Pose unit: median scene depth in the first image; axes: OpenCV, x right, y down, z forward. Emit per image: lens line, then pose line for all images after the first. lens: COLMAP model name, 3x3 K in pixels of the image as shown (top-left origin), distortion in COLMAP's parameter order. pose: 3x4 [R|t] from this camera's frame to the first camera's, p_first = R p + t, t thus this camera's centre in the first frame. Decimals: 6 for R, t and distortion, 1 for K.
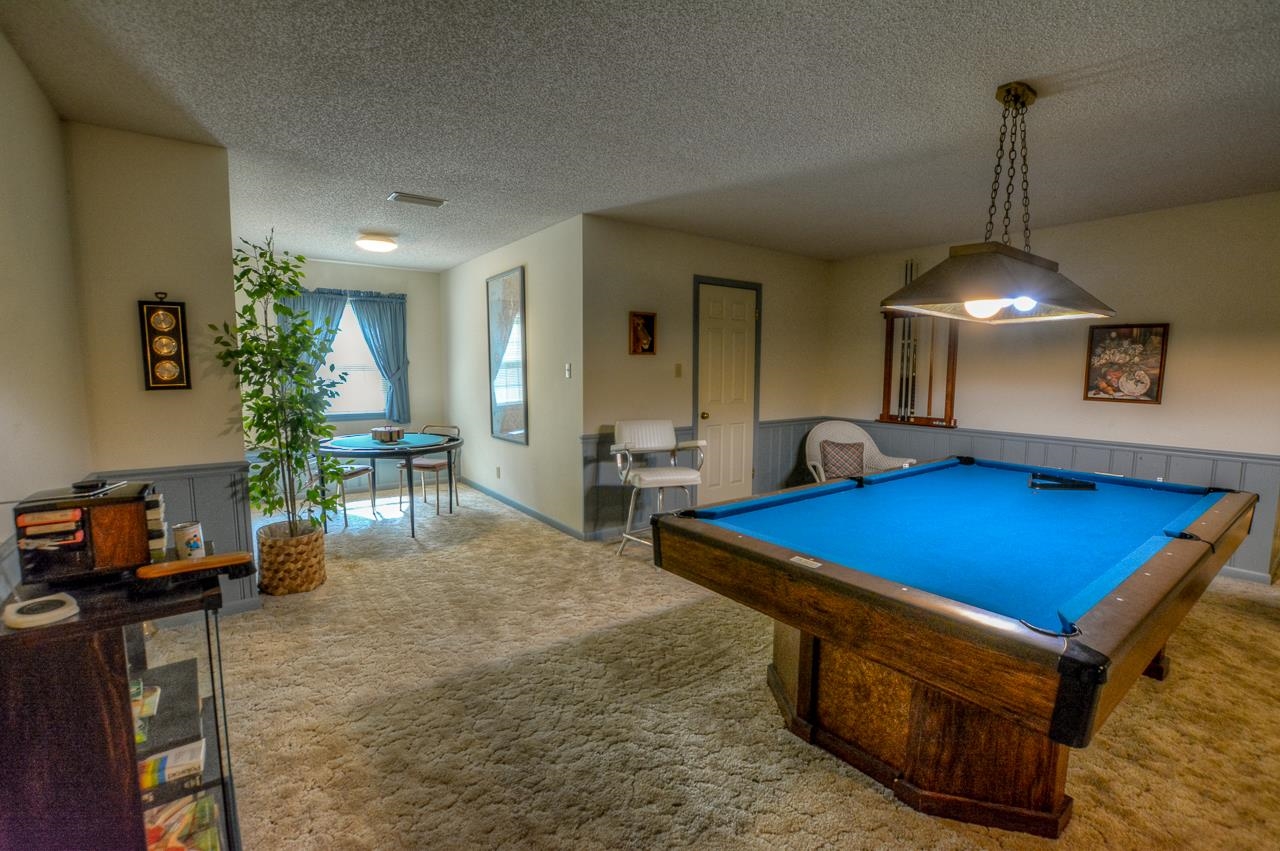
lens RADIAL K [[559.4, 0, 639.2], [0, 559.4, 430.5], [0, 0, 1]] dist [-0.036355, 0.005522]
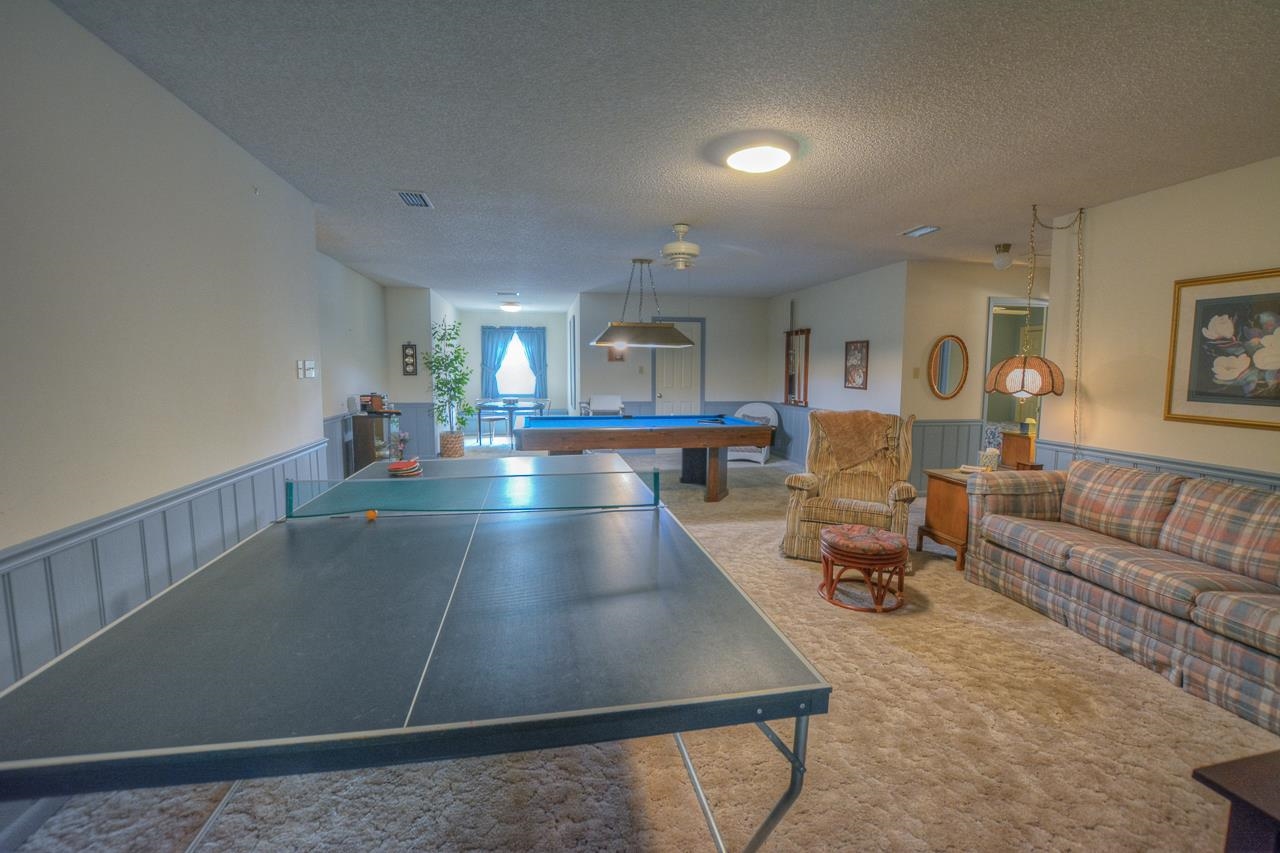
lens RADIAL K [[559.4, 0, 638.5], [0, 559.4, 425.2], [0, 0, 1]] dist [-0.036355, 0.005522]
pose [[0.898132, 0.045439, -0.437372, 1.013904], [-0.051184, 0.998688, -0.001350, 0.087421], [0.436737, 0.023599, 0.899279, -0.739029]]
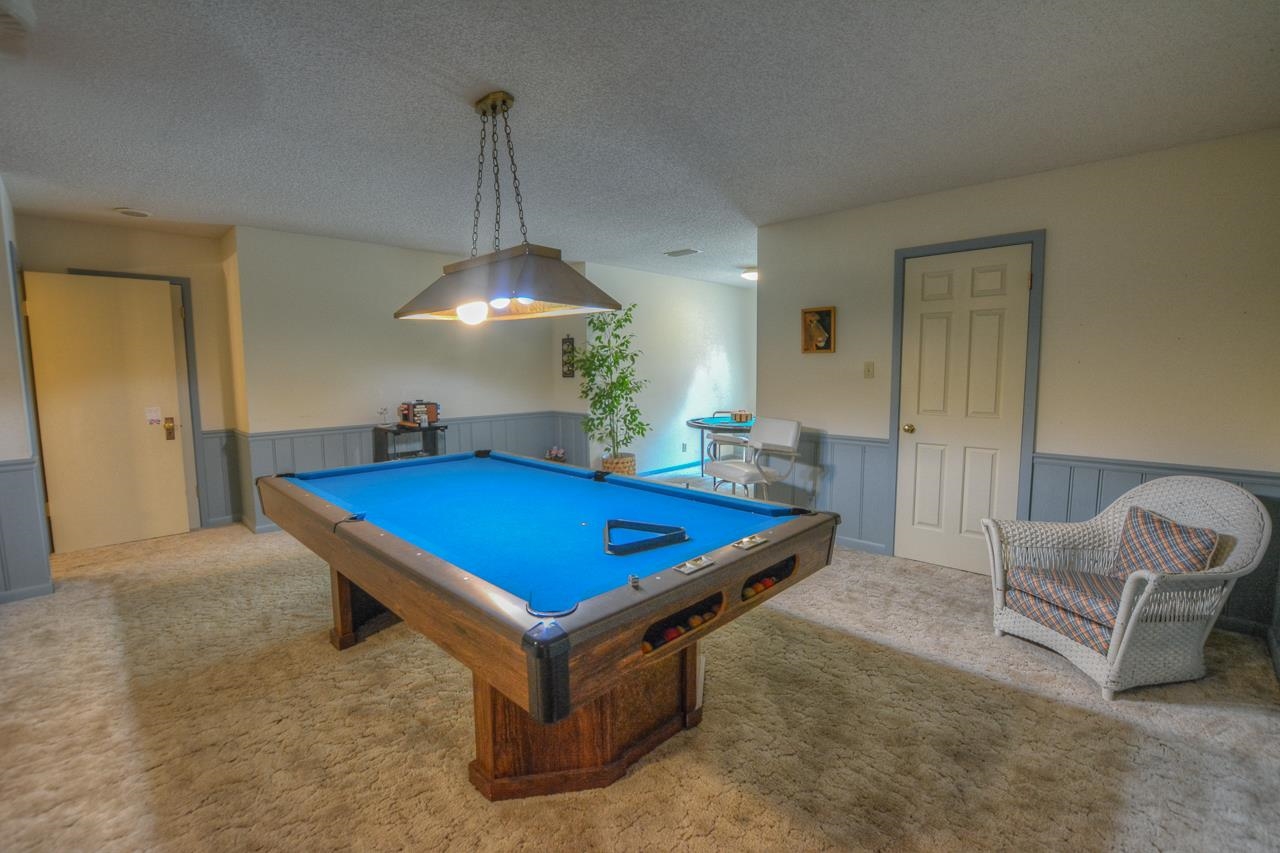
lens RADIAL K [[559.4, 0, 638.5], [0, 559.4, 427.0], [0, 0, 1]] dist [-0.036355, 0.005522]
pose [[0.156041, 0.106404, -0.982003, 0.995573], [-0.100653, 0.990719, 0.091355, -0.074823], [0.982609, 0.084586, 0.165303, 0.620287]]
